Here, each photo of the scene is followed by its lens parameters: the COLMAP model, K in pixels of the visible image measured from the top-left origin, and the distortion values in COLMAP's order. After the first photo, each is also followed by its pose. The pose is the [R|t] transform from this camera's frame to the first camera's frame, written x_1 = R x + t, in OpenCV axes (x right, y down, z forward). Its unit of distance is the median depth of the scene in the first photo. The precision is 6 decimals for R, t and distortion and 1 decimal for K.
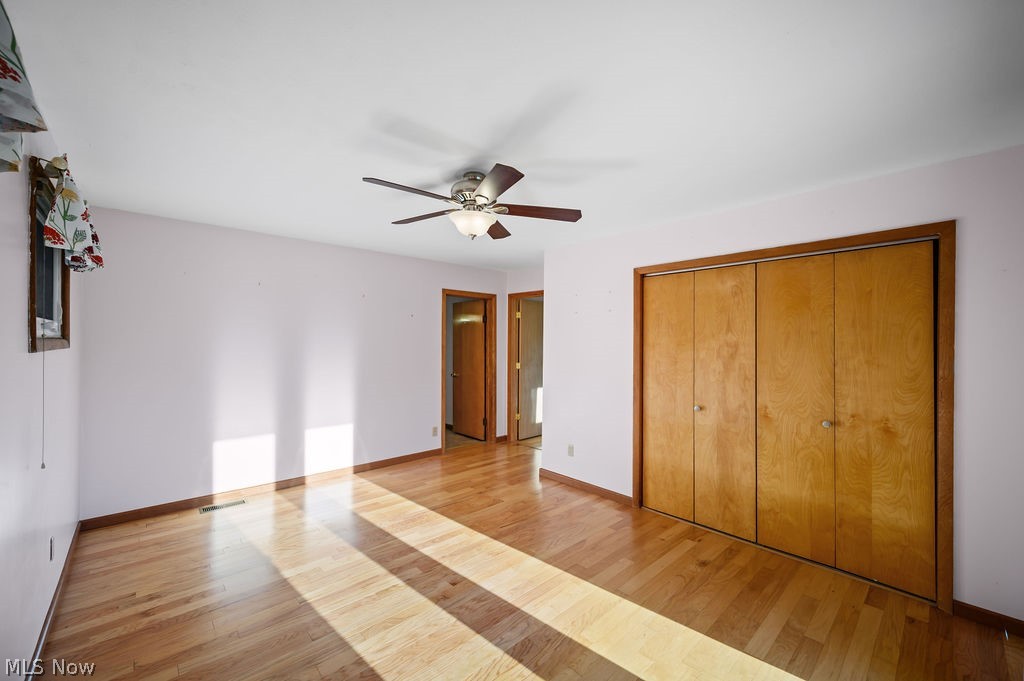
lens RADIAL K [[407.4, 0, 511.8], [0, 407.4, 342.7], [0, 0, 1]] dist [0.000224, 0.000106]
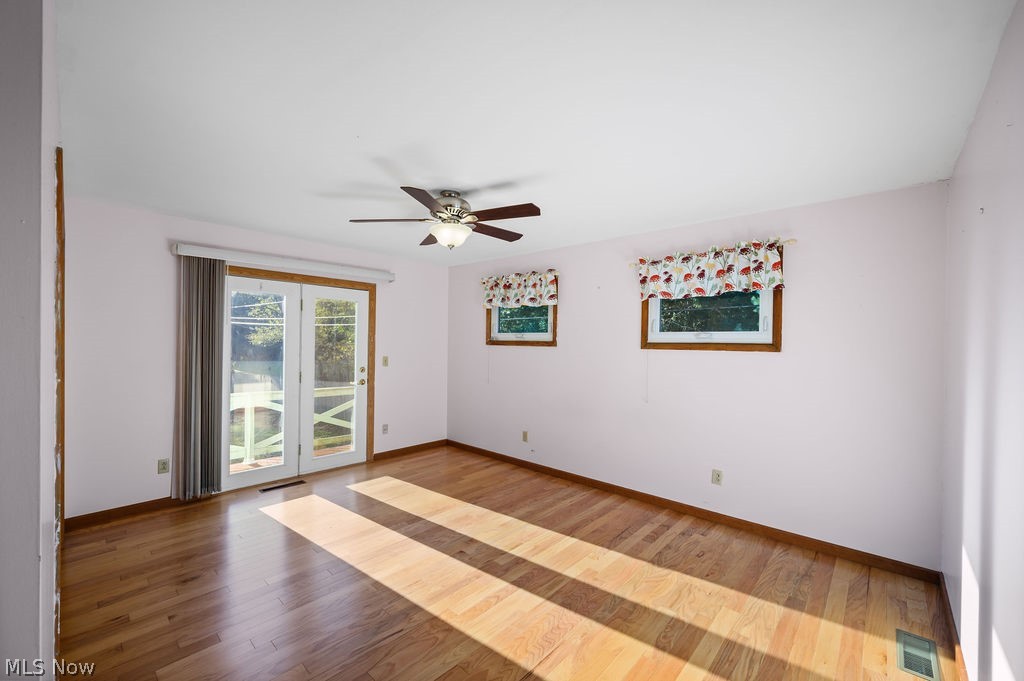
lens RADIAL K [[407.4, 0, 512.2], [0, 407.4, 343.2], [0, 0, 1]] dist [0.000224, 0.000106]
pose [[-0.996187, -0.019158, -0.085109, -0.158513], [-0.019096, 0.999816, -0.001539, 0.005964], [0.085123, 0.000092, -0.996370, 1.946268]]
